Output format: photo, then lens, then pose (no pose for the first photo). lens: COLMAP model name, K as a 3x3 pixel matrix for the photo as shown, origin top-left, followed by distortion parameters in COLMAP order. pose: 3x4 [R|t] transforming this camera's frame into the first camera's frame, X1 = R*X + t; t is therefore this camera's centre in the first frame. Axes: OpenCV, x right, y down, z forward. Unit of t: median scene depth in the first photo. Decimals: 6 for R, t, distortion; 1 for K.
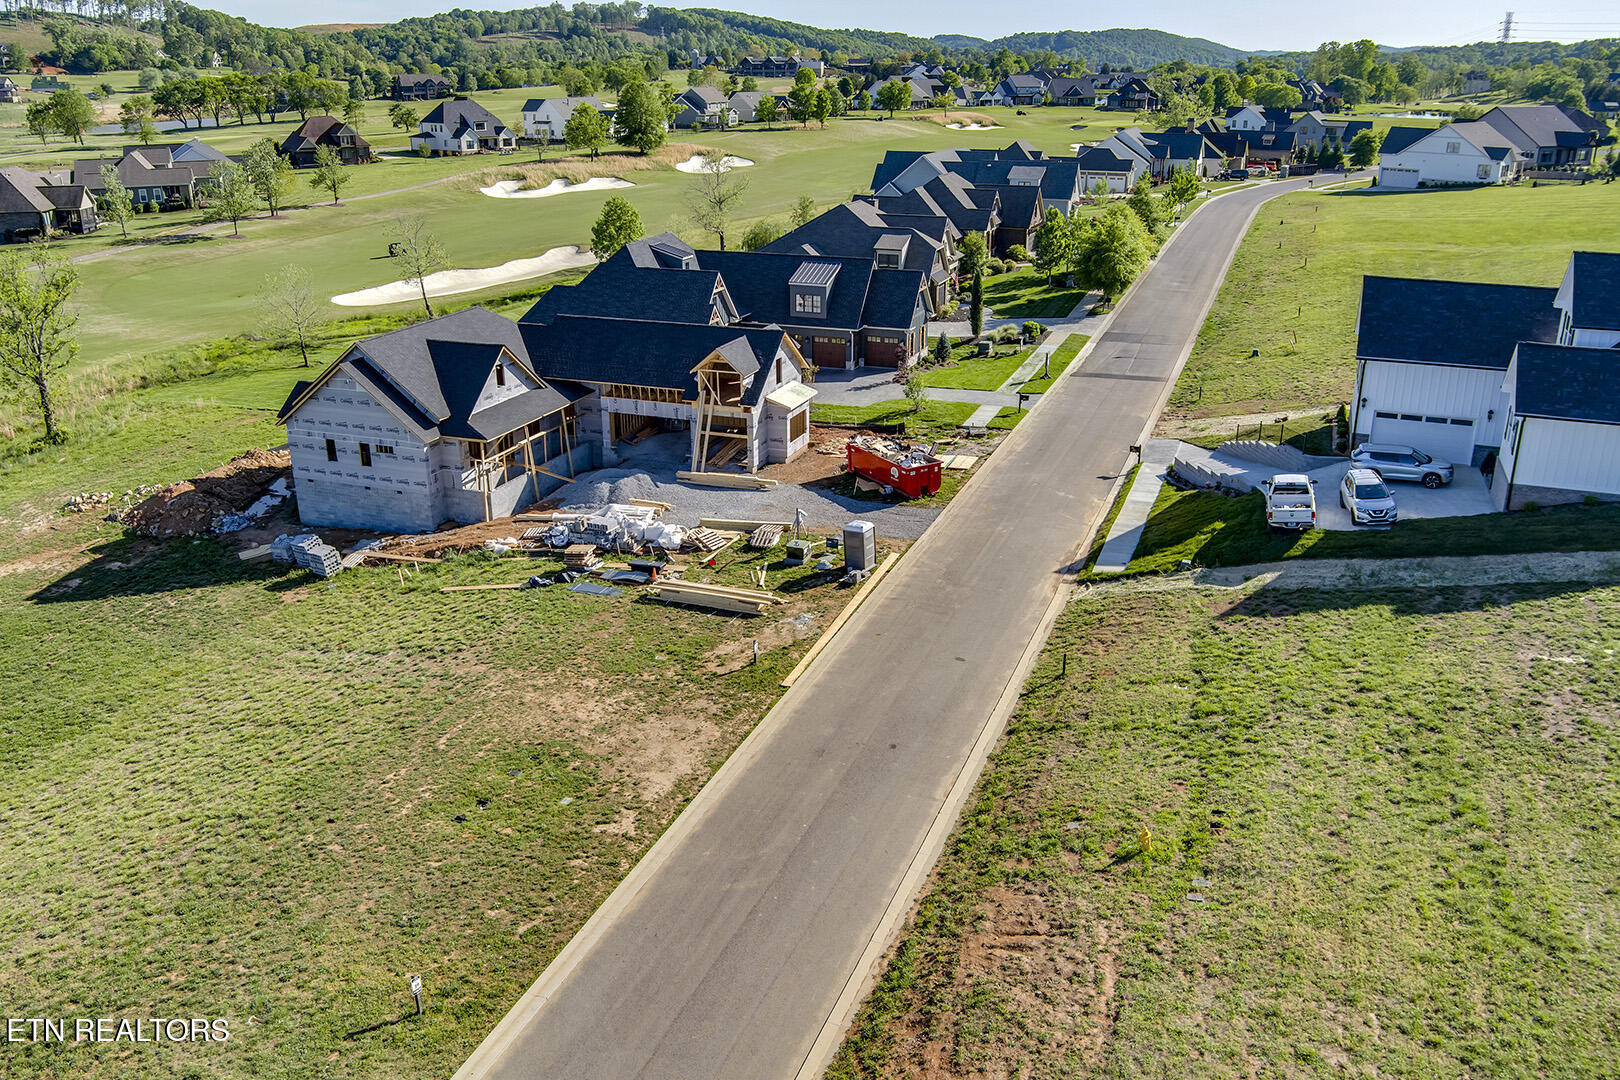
lens RADIAL K [[1324.9, 0, 785.0], [0, 1324.9, 540.4], [0, 0, 1]] dist [-0.092082, 0.061698]
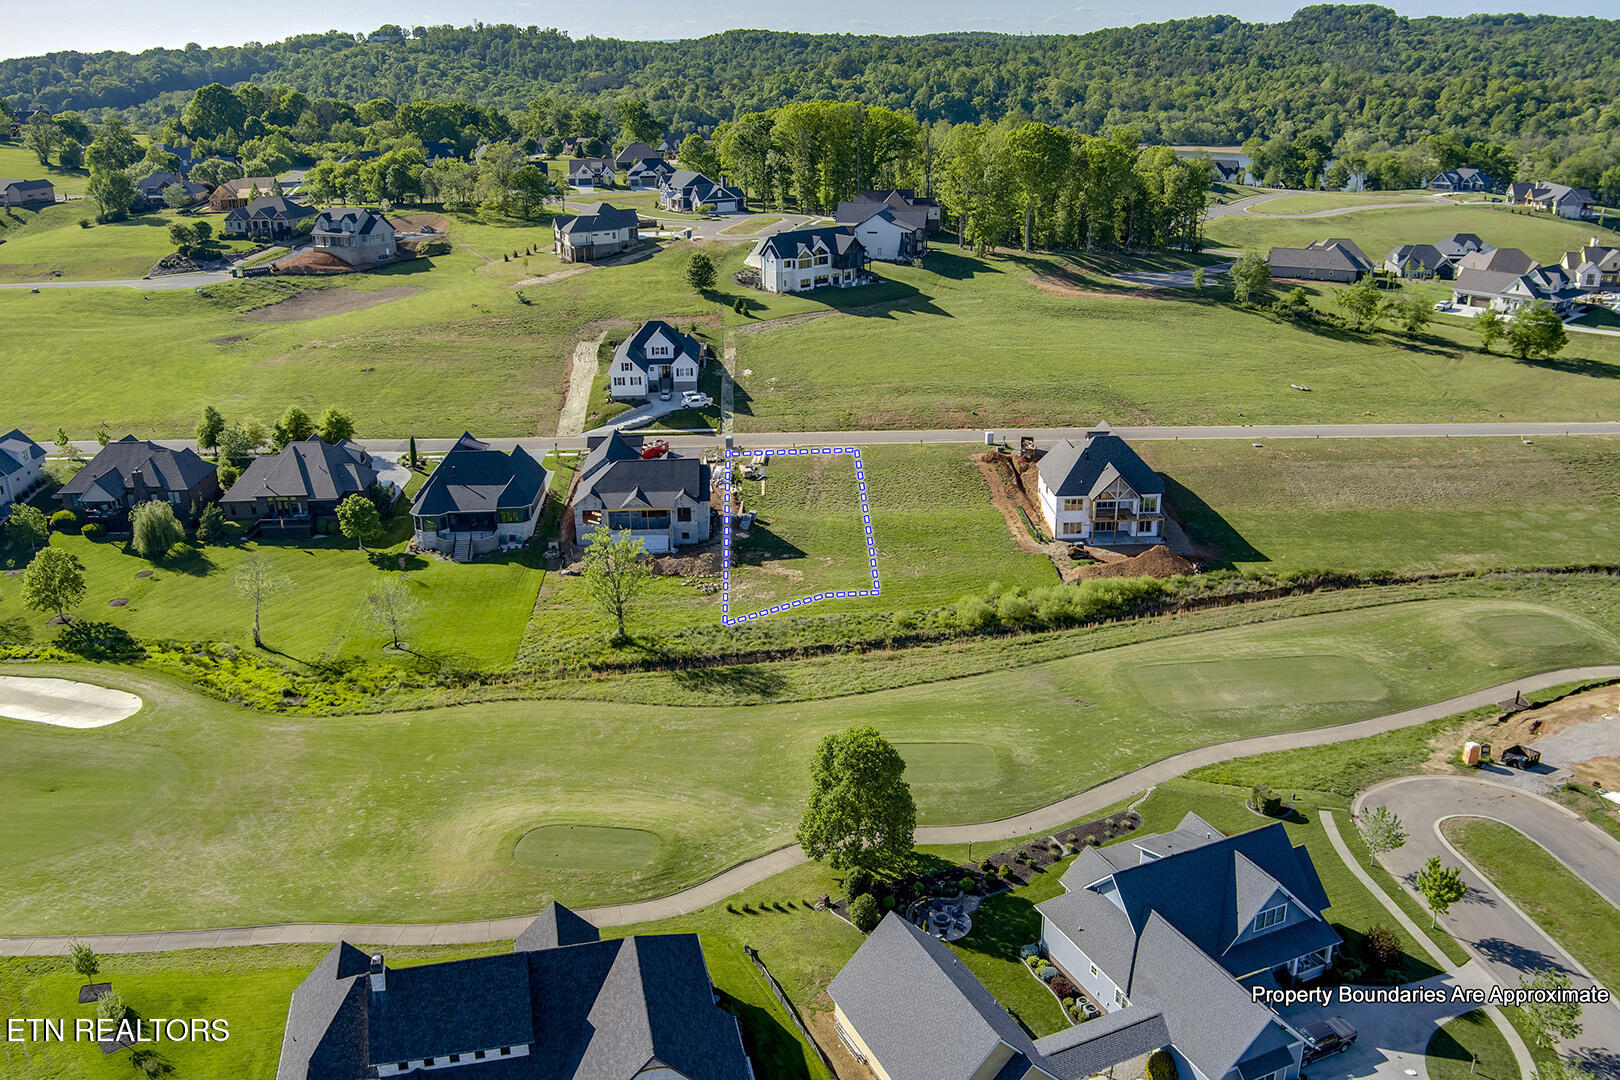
lens RADIAL K [[1348.6, 0, 832.7], [0, 1348.6, 543.3], [0, 0, 1]] dist [-0.068848, 0.010454]
pose [[-0.429220, -0.305336, 0.850024, -2.551114], [0.324527, 0.826139, 0.460626, -1.067594], [-0.842883, 0.473566, -0.255506, 1.413043]]
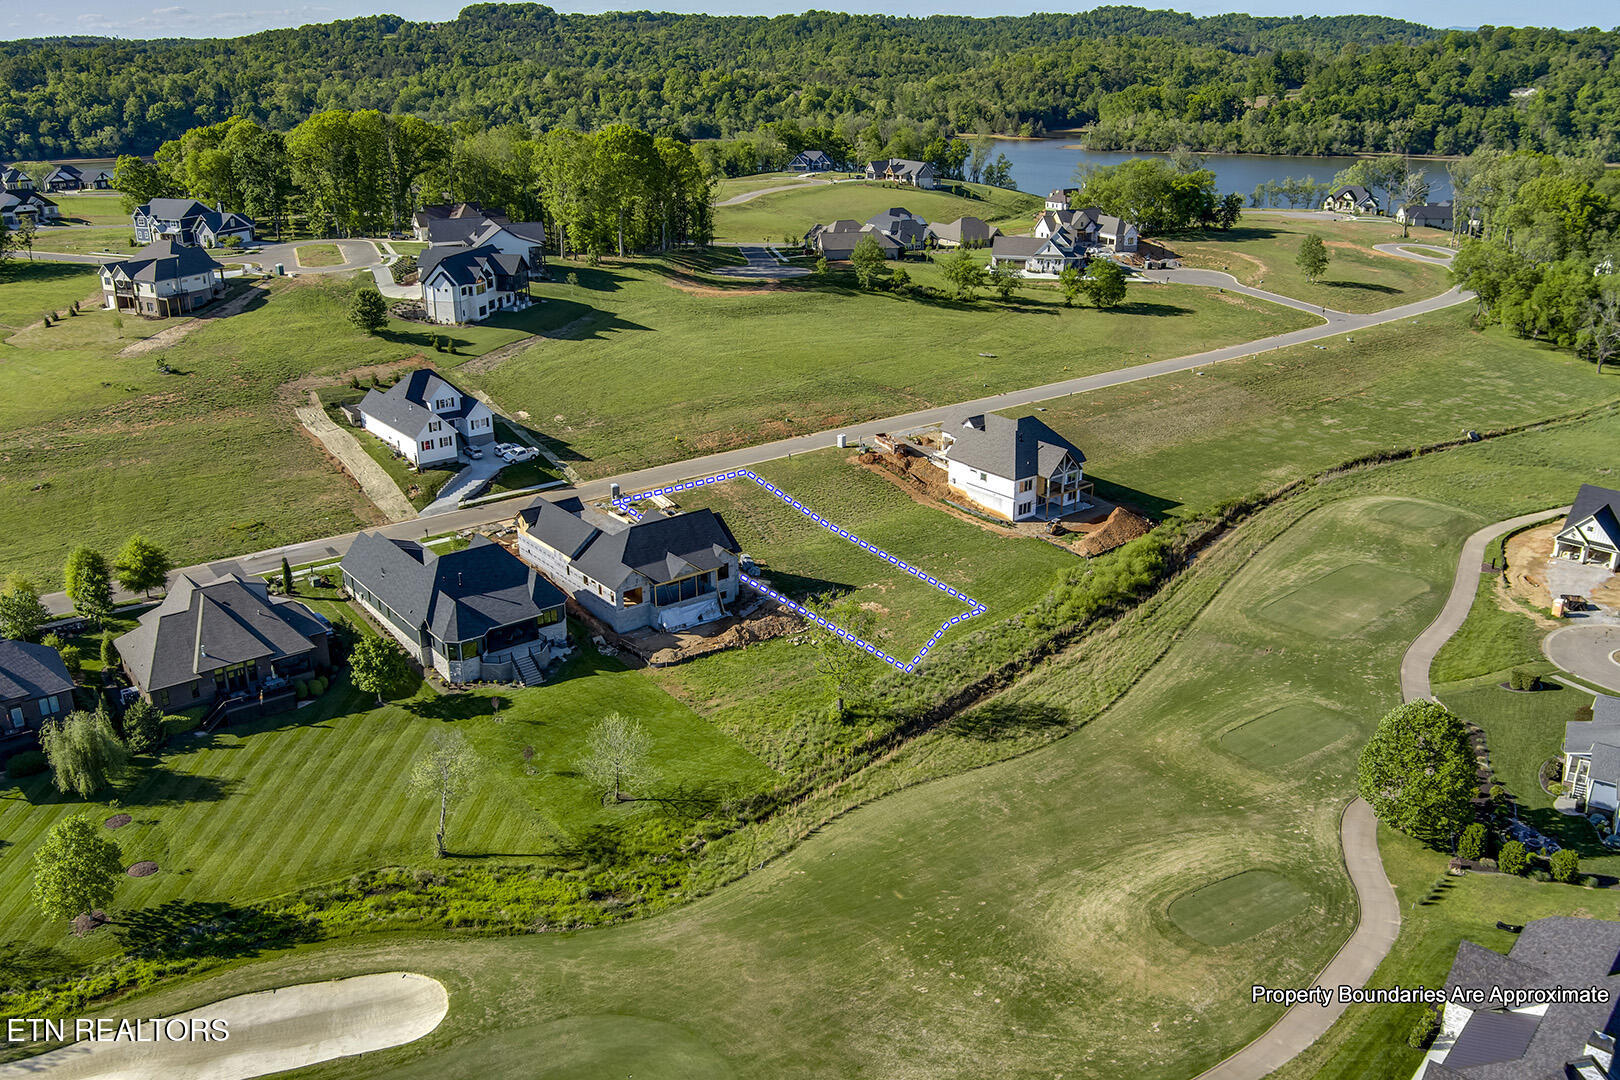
lens RADIAL K [[1337.0, 0, 821.6], [0, 1337.0, 547.9], [0, 0, 1]] dist [-0.077526, 0.026260]
pose [[-0.873585, -0.168782, 0.456466, -1.460014], [0.173247, 0.768643, 0.615771, -1.390819], [-0.454790, 0.617010, -0.642235, 2.263906]]
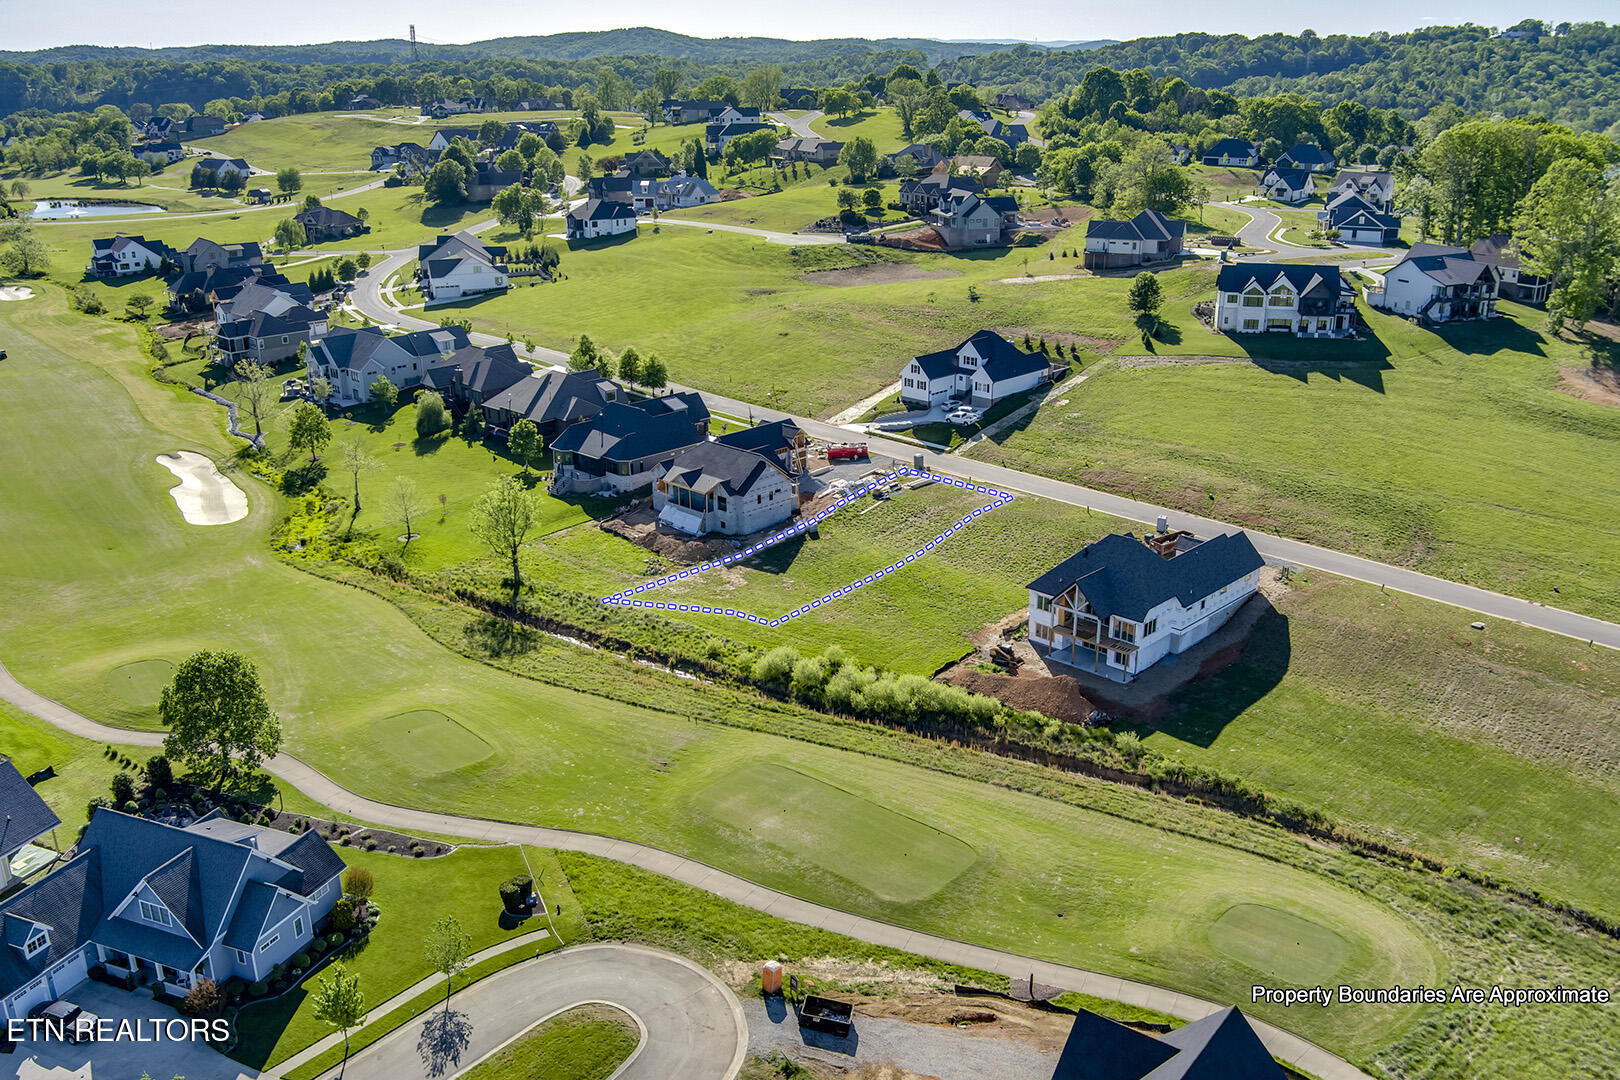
lens RADIAL K [[1450.9, 0, 843.7], [0, 1450.9, 543.2], [0, 0, 1]] dist [-0.070922, 0.004598]
pose [[0.358756, -0.300630, 0.883694, -2.624556], [0.319855, 0.928993, 0.186187, -0.432205], [-0.876919, 0.215858, 0.429440, -0.313135]]
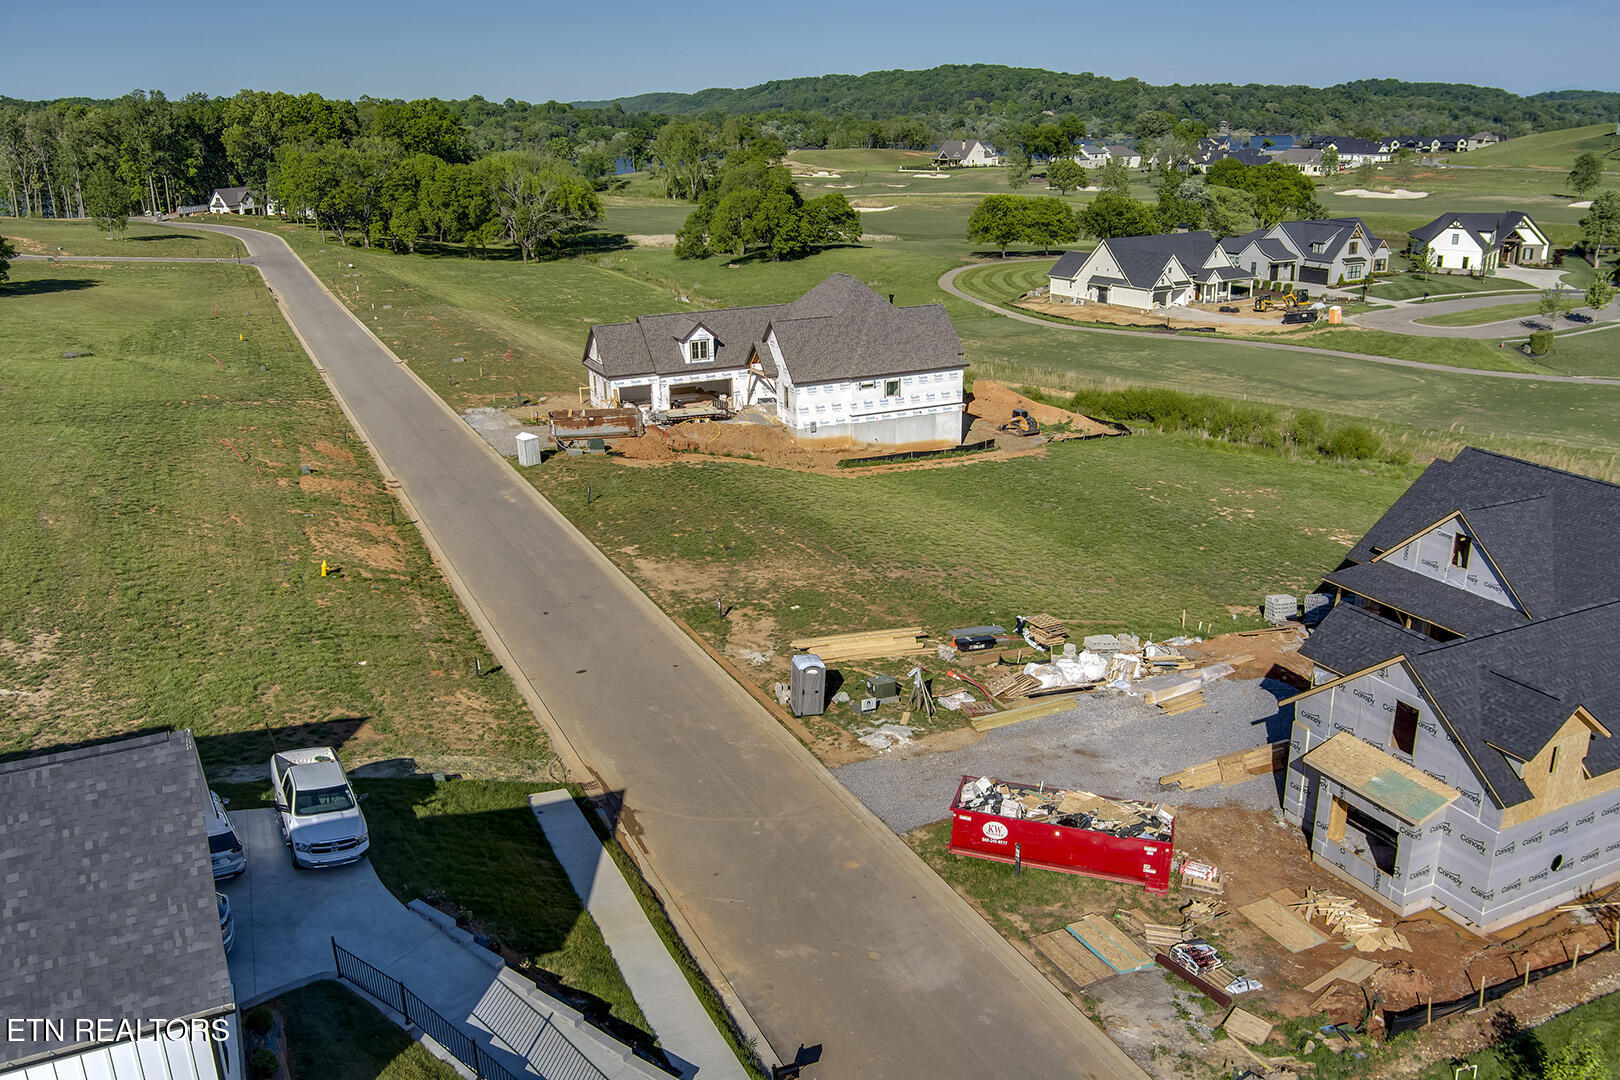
lens RADIAL K [[1310.0, 0, 814.2], [0, 1310.0, 545.7], [0, 0, 1]] dist [-0.071495, 0.010679]
pose [[-0.679210, 0.250066, -0.690030, 0.462104], [-0.233243, 0.817886, 0.525986, -0.386211], [0.695897, 0.518199, -0.497190, 1.047395]]
